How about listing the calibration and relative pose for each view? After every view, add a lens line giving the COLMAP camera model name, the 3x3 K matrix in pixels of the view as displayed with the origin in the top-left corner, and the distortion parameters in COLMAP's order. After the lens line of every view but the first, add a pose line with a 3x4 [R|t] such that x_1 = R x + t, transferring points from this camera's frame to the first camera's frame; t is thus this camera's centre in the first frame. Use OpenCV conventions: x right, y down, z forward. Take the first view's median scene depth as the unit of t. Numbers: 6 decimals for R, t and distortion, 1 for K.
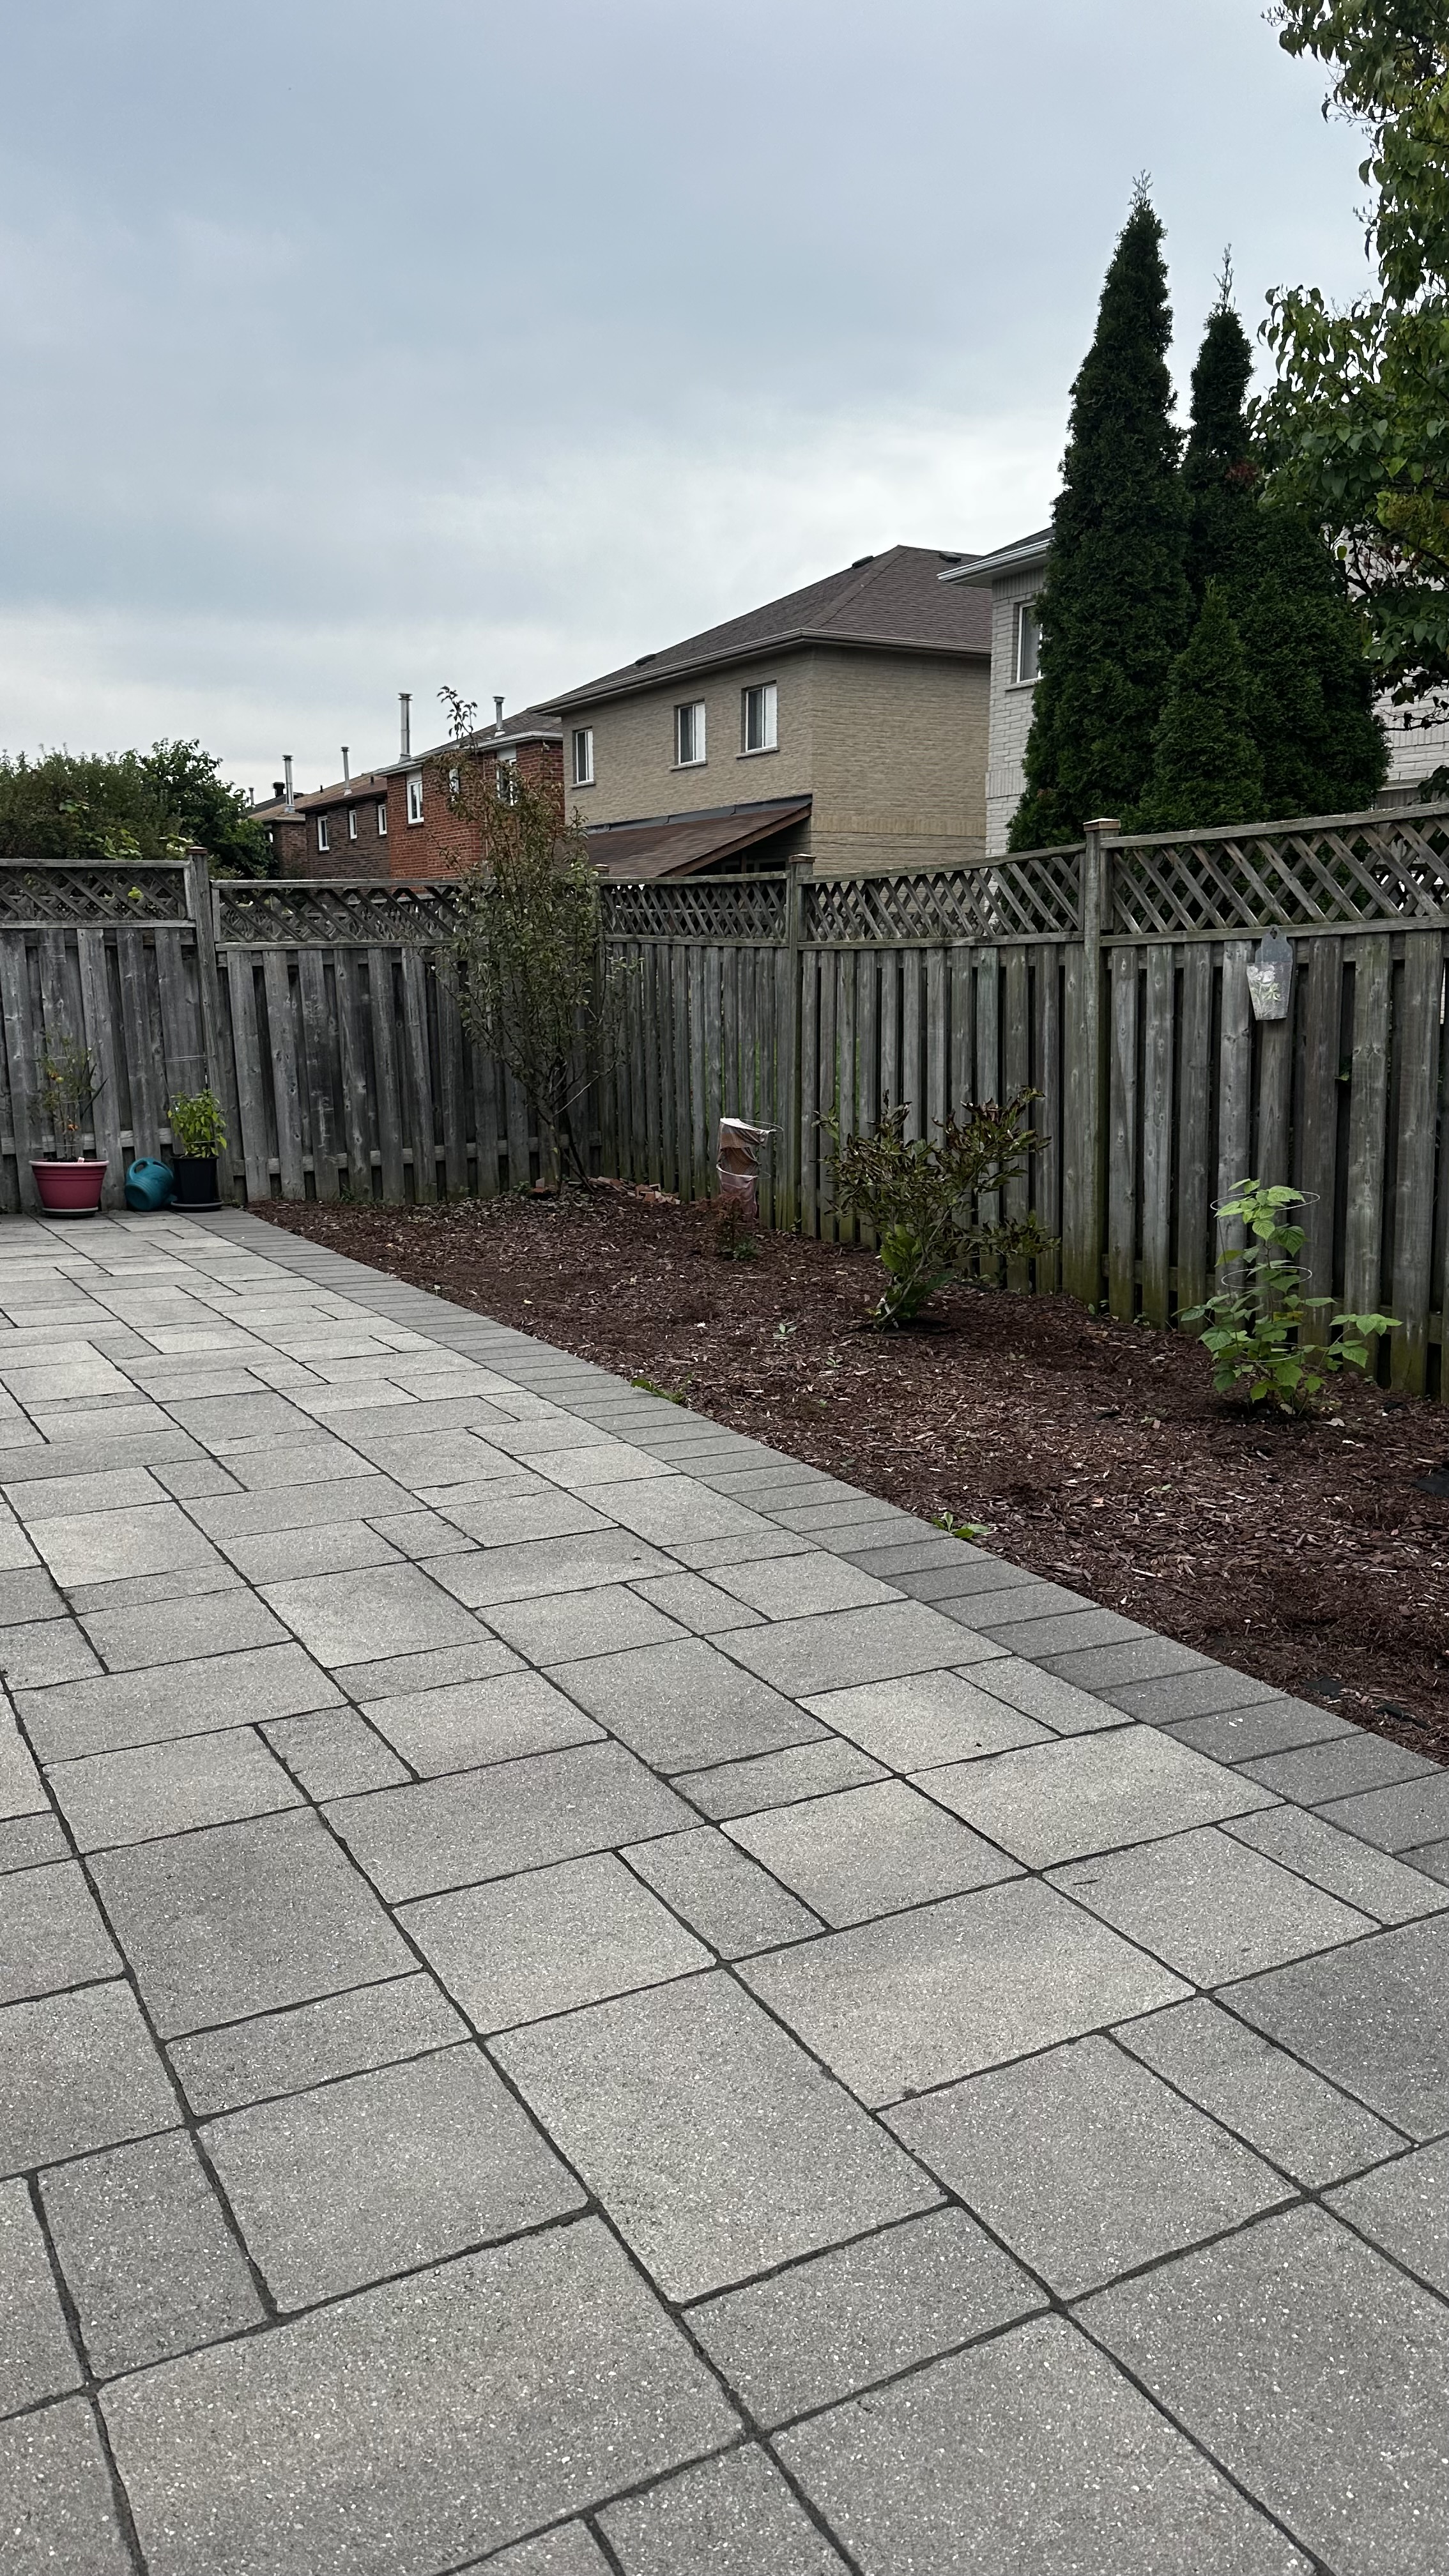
lens RADIAL K [[1828.9, 0, 731.7], [0, 1828.9, 1319.6], [0, 0, 1]] dist [0.205207, -0.496994]
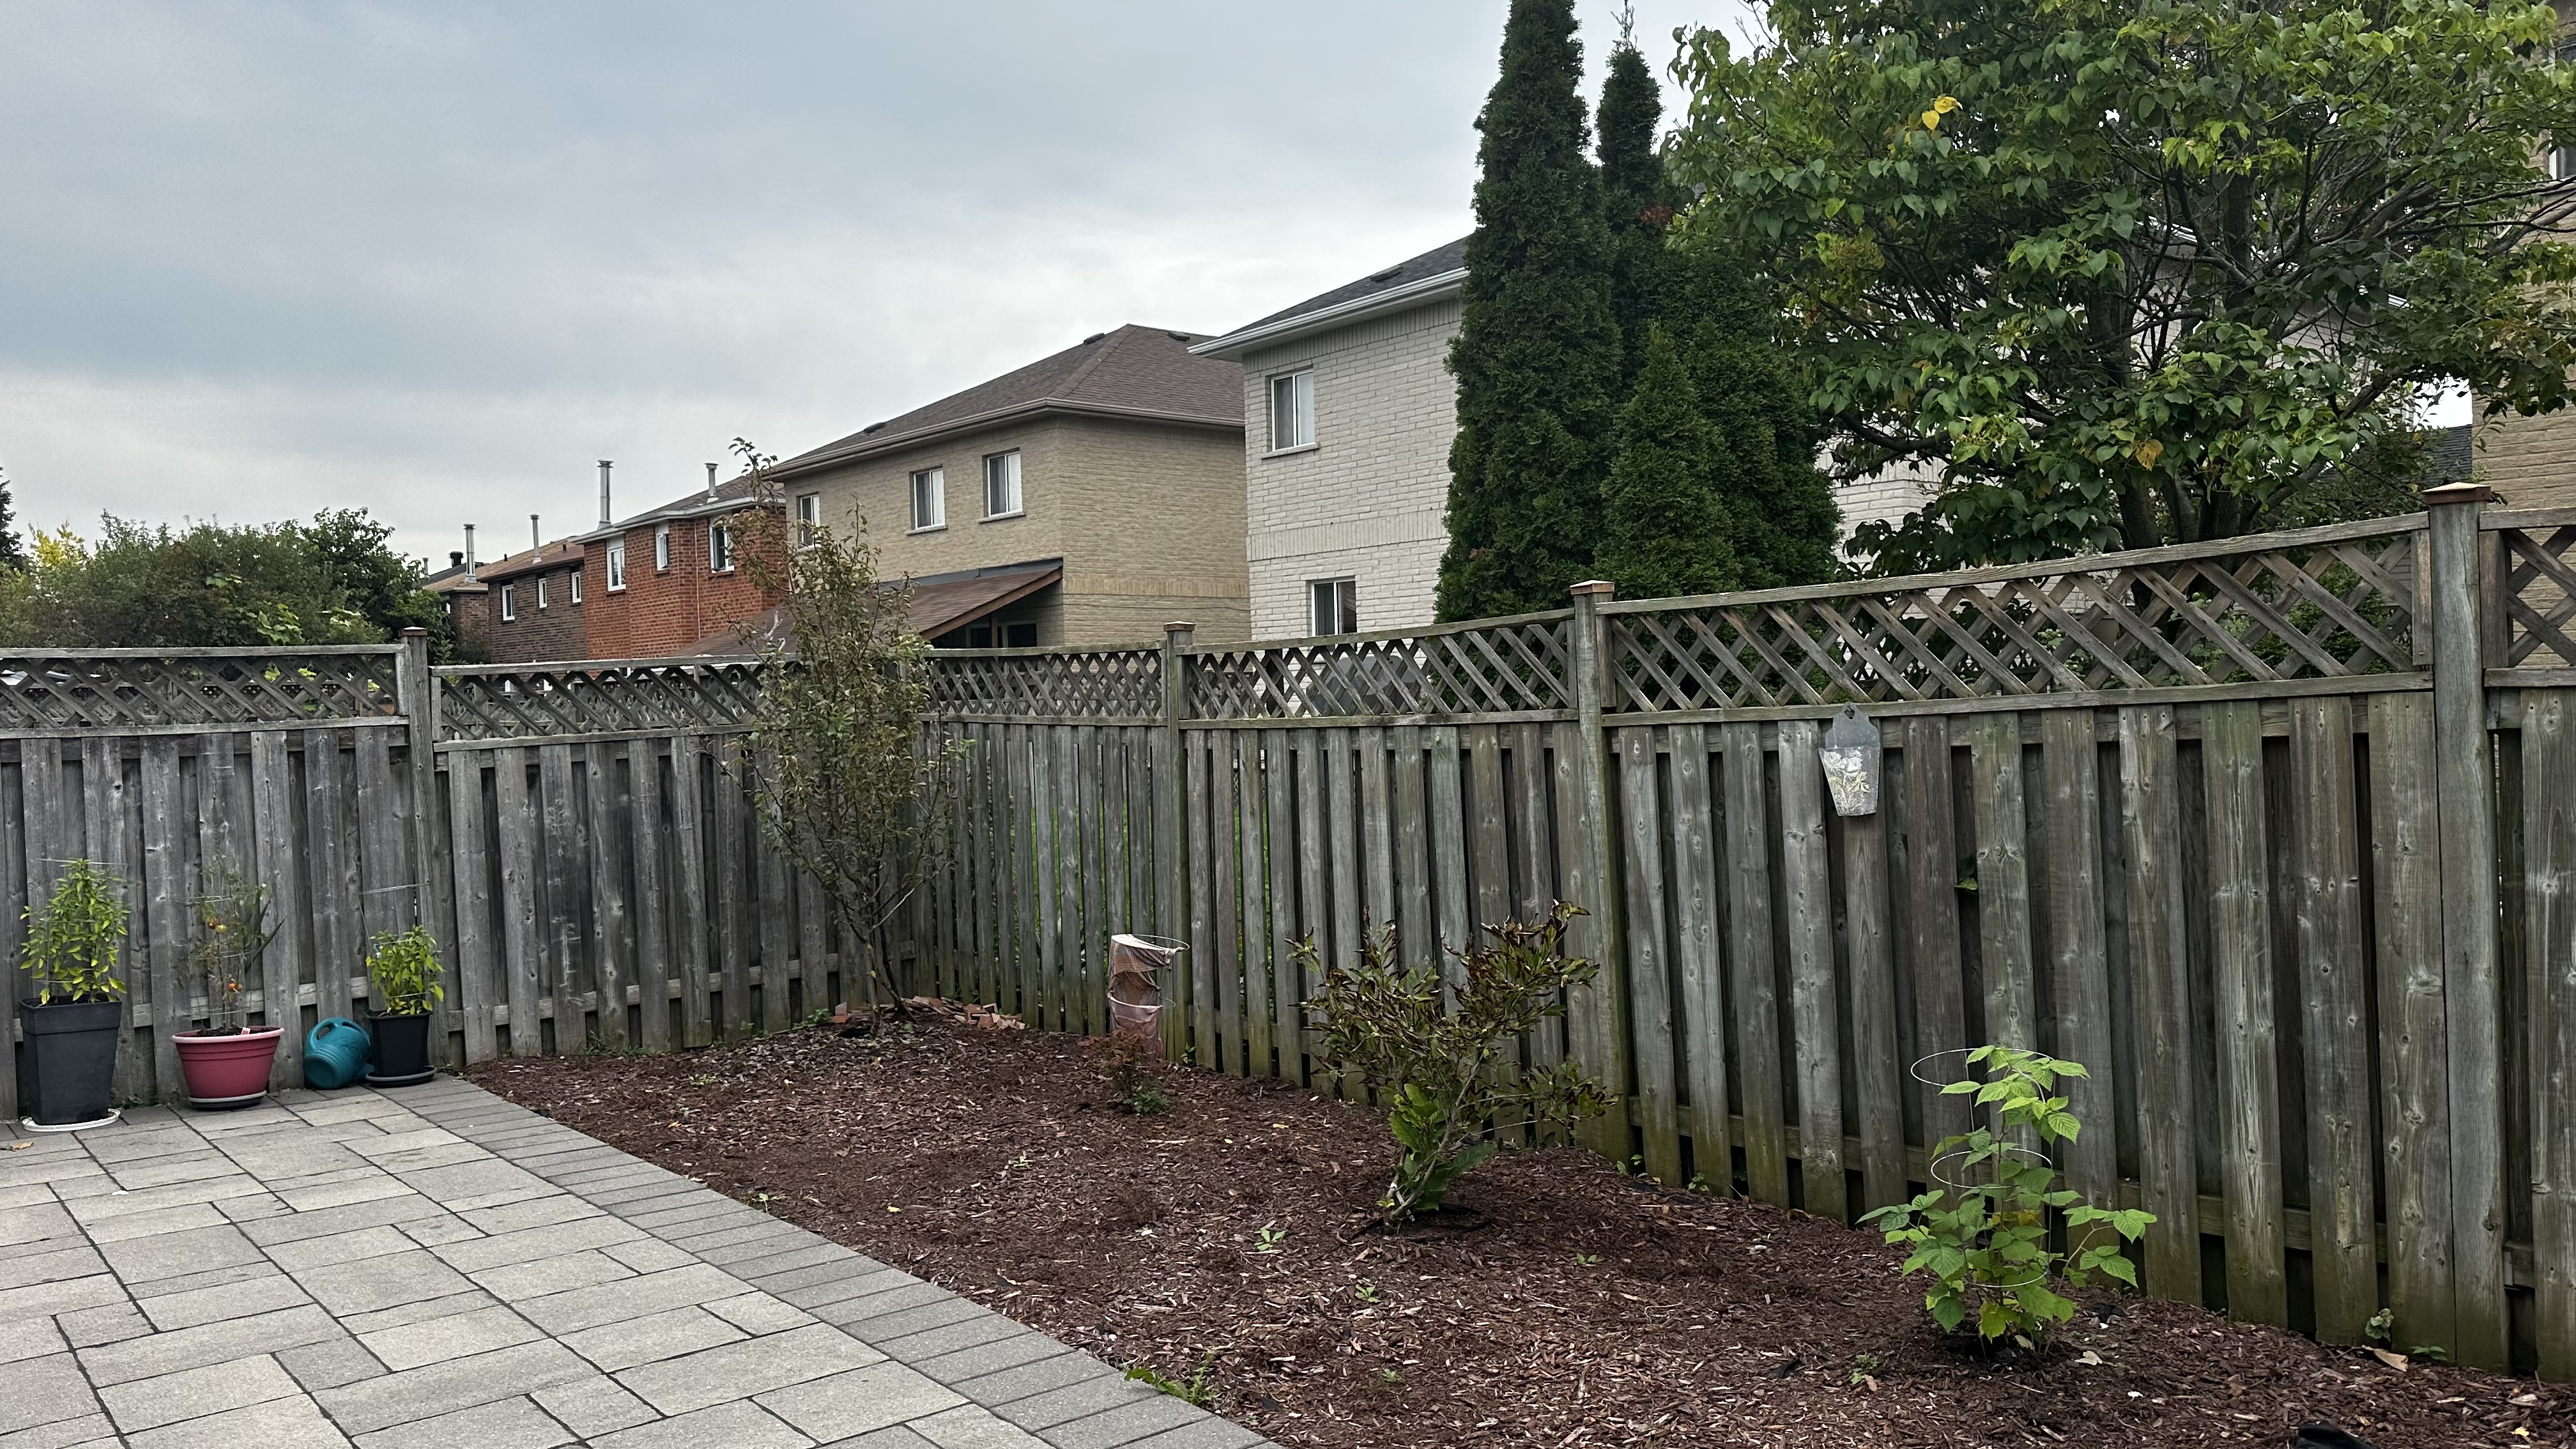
lens RADIAL K [[1845.3, 0, 1288.0], [0, 1845.3, 724.5], [0, 0, 1]] dist [0.136159, -0.243731]
pose [[0.981973, -0.026762, 0.187117, -0.077036], [0.060924, 0.981908, -0.179289, -0.048455], [-0.178934, 0.187457, 0.965838, 0.172849]]
